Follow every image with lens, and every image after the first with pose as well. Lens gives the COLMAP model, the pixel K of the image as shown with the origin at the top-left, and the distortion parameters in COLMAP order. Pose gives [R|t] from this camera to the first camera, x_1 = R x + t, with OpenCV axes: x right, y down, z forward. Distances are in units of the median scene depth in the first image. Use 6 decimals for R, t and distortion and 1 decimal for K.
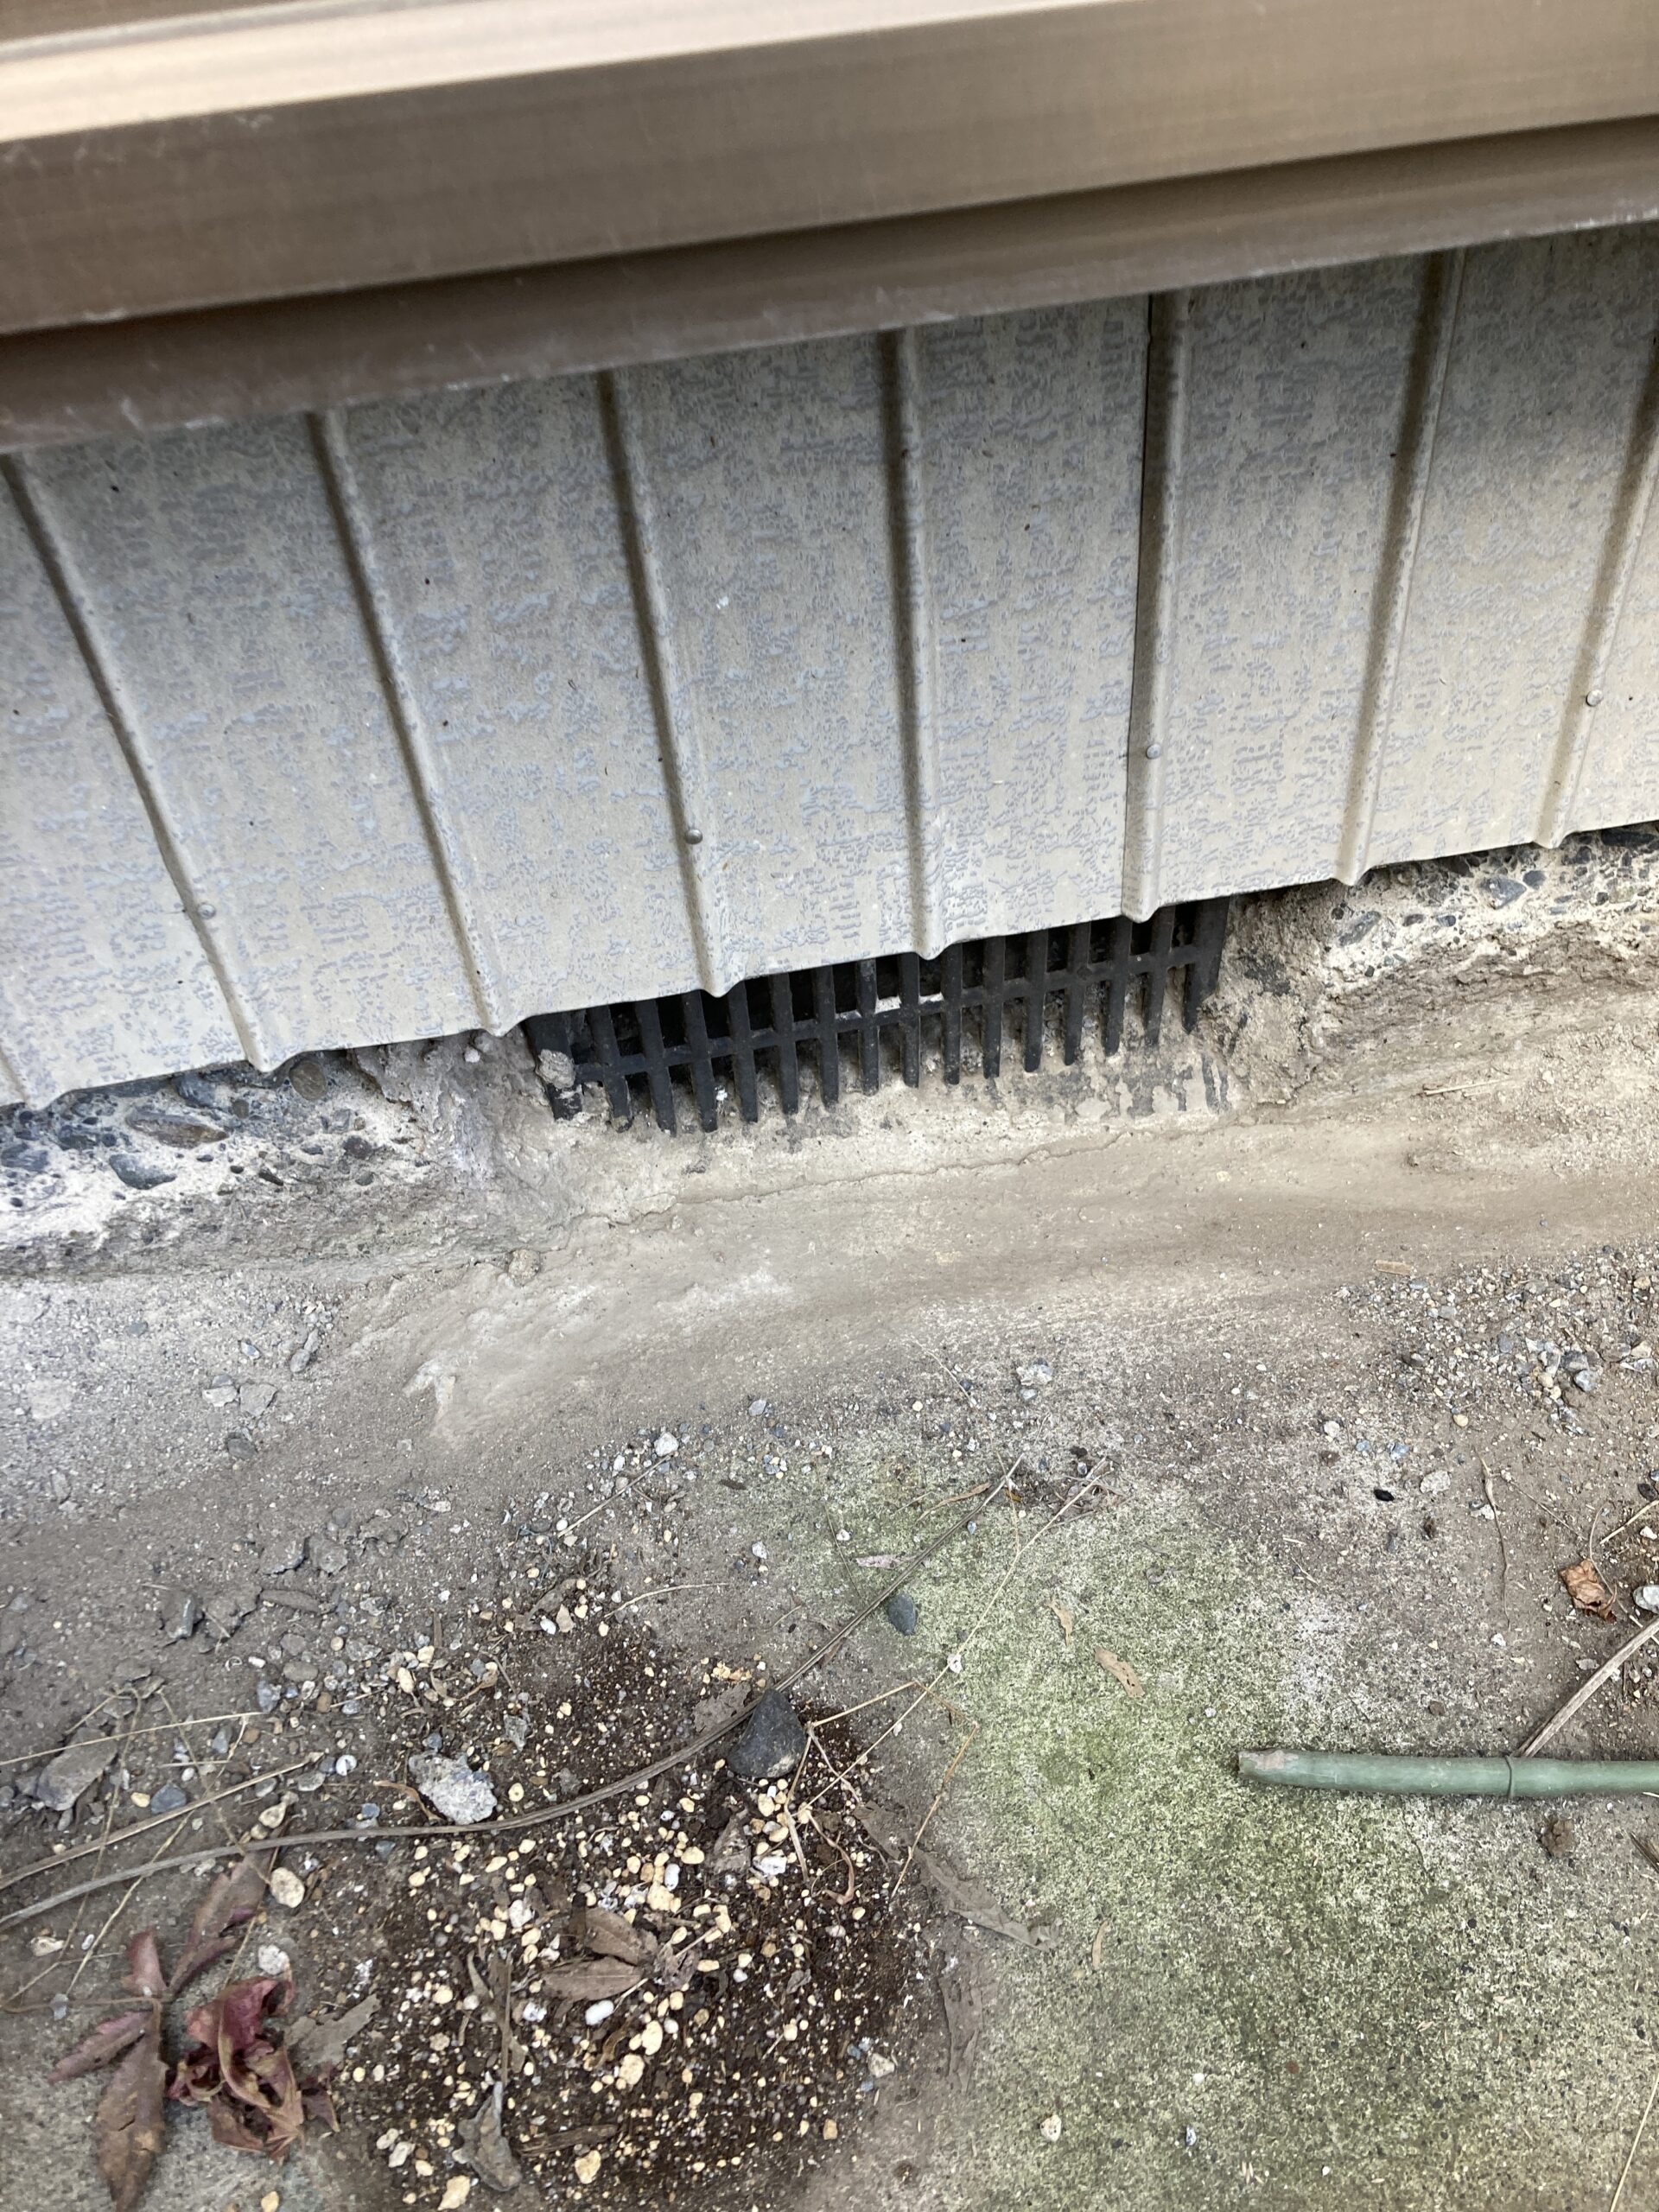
lens RADIAL K [[1850.4, 0, 827.7], [0, 1850.4, 1111.6], [0, 0, 1]] dist [-0.001339, 0.006908]
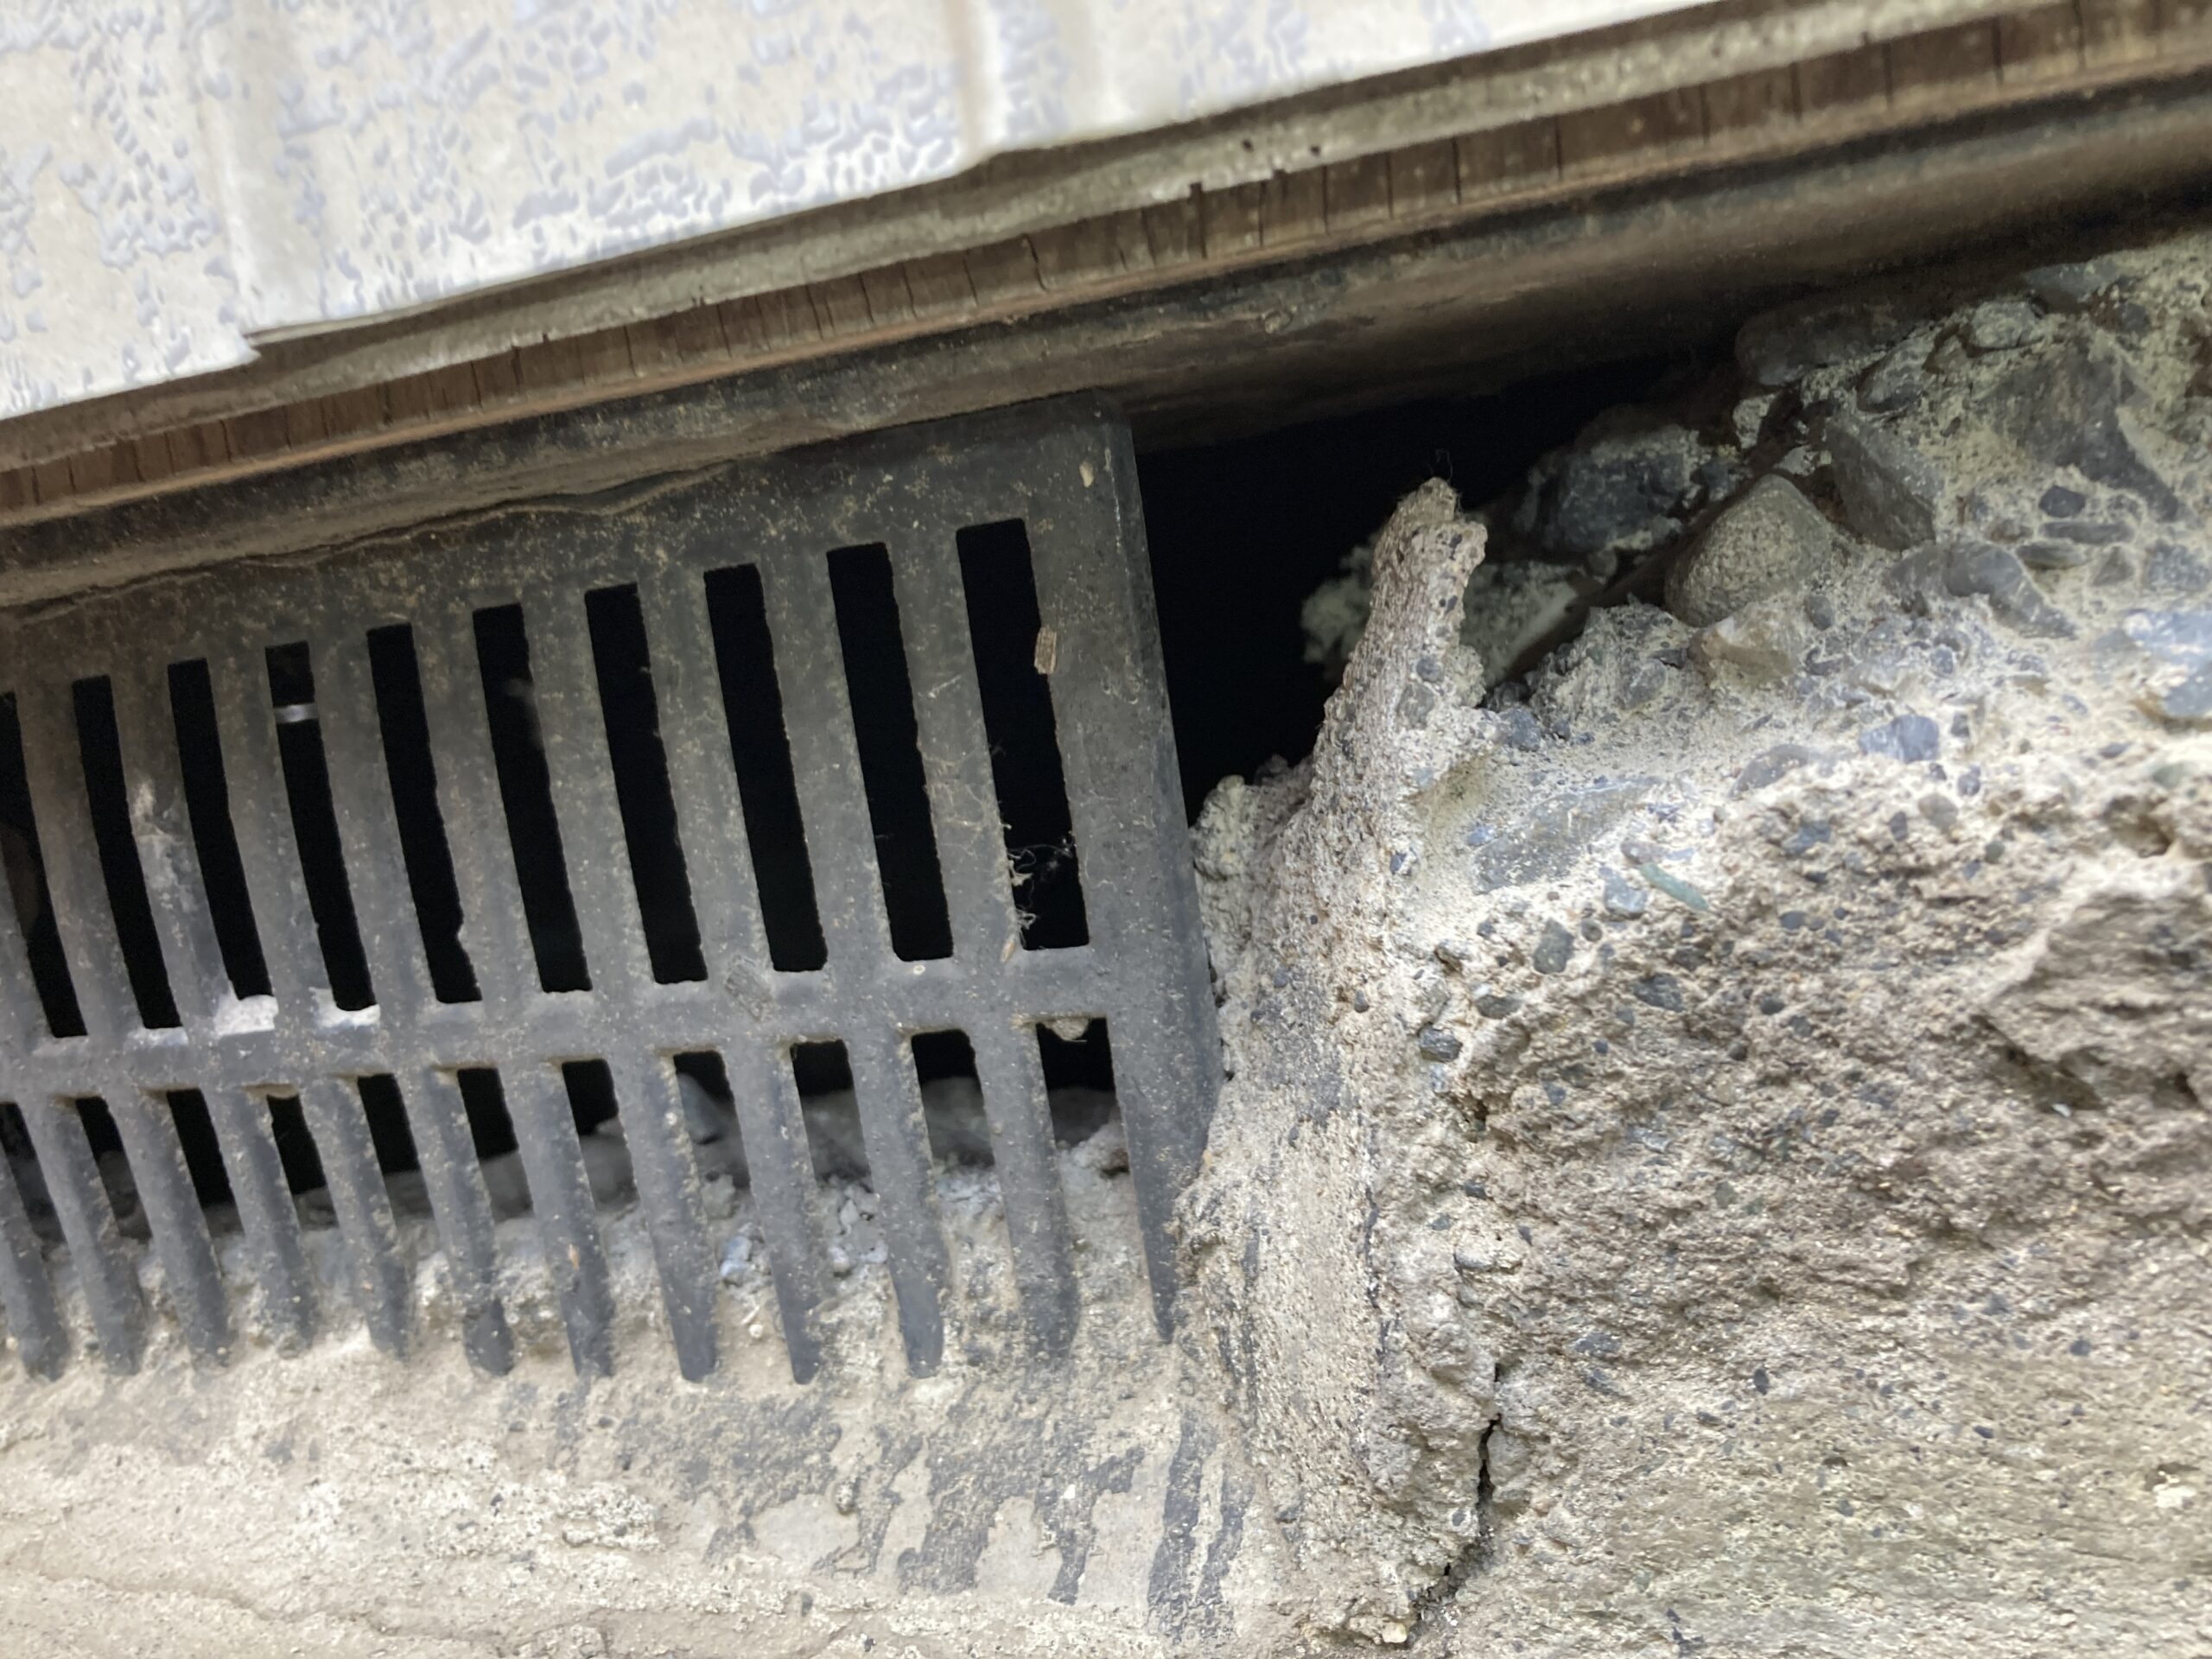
lens RADIAL K [[1850.4, 0, 1110.8], [0, 1850.4, 822.3], [0, 0, 1]] dist [-0.001339, 0.006908]
pose [[0.867992, -0.005305, -0.496550, 0.465821], [-0.287700, 0.809650, -0.511562, 0.061577], [0.404746, 0.586889, 0.701243, 1.035696]]
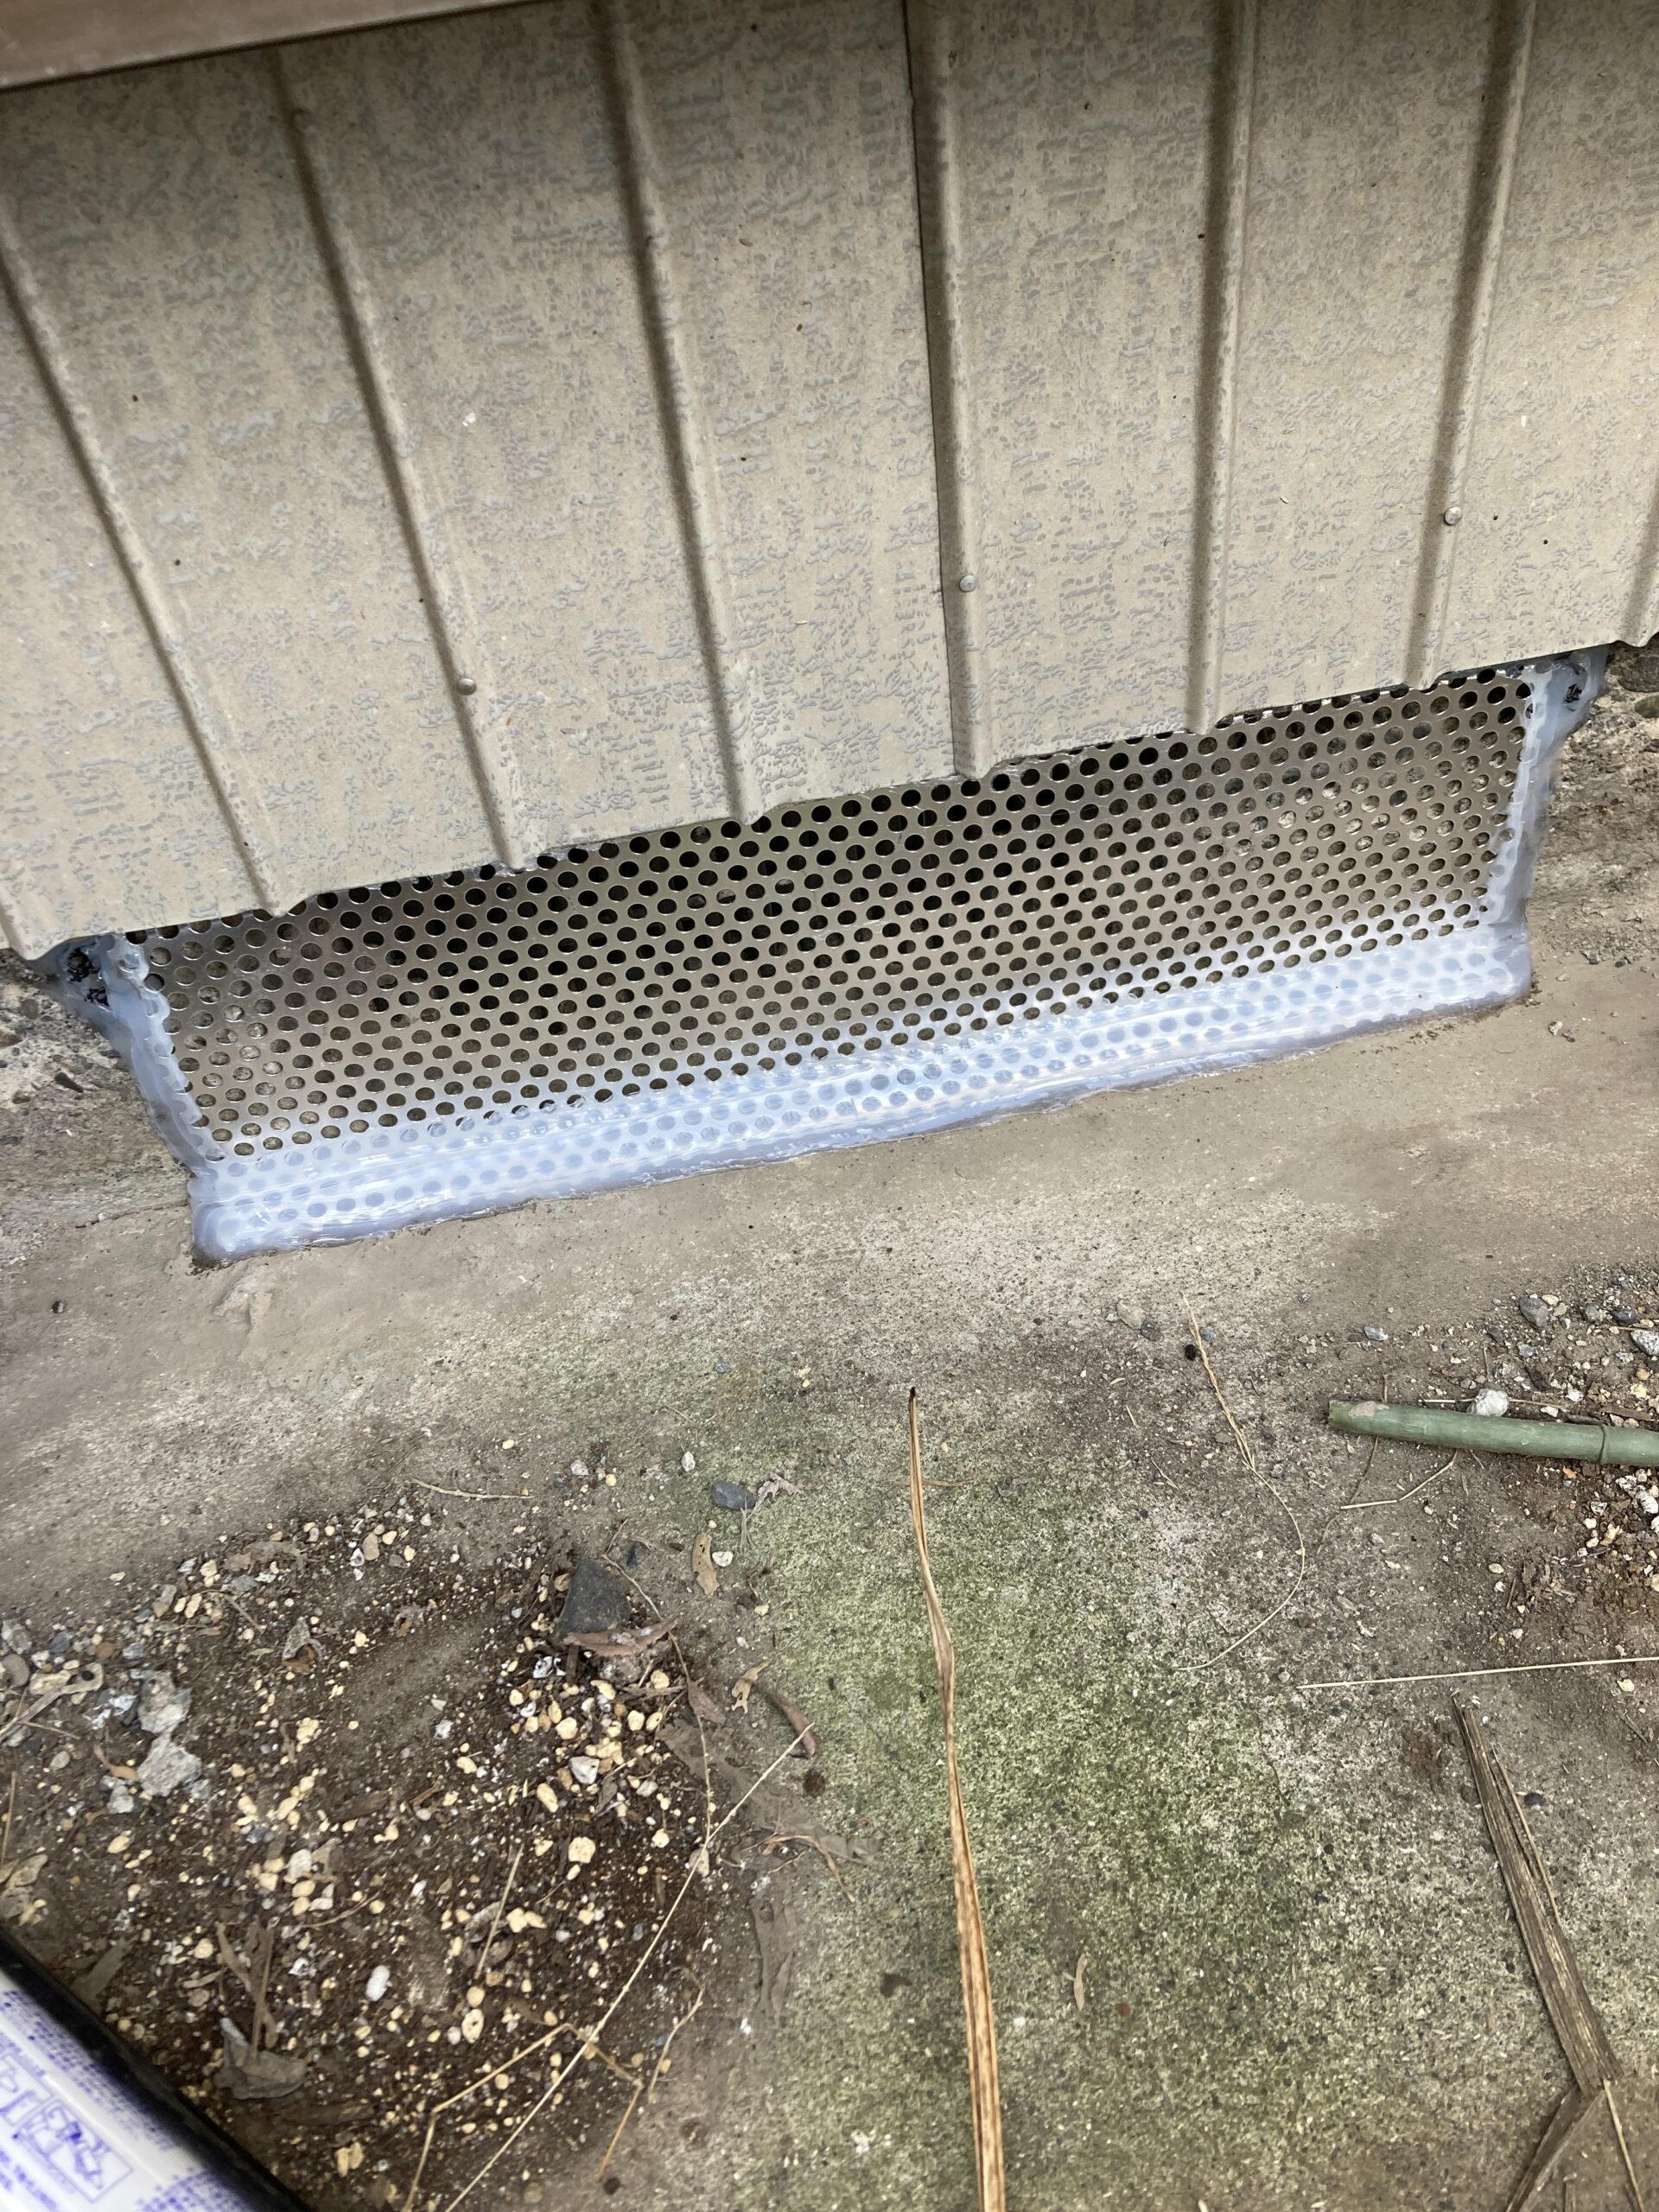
lens RADIAL K [[1850.4, 0, 825.8], [0, 1850.4, 1082.8], [0, 0, 1]] dist [-0.001339, 0.006908]
pose [[0.999598, -0.022839, -0.016783, 0.121870], [0.022827, 0.999739, -0.000875, 0.055499], [0.016799, 0.000492, 0.999859, 0.084367]]
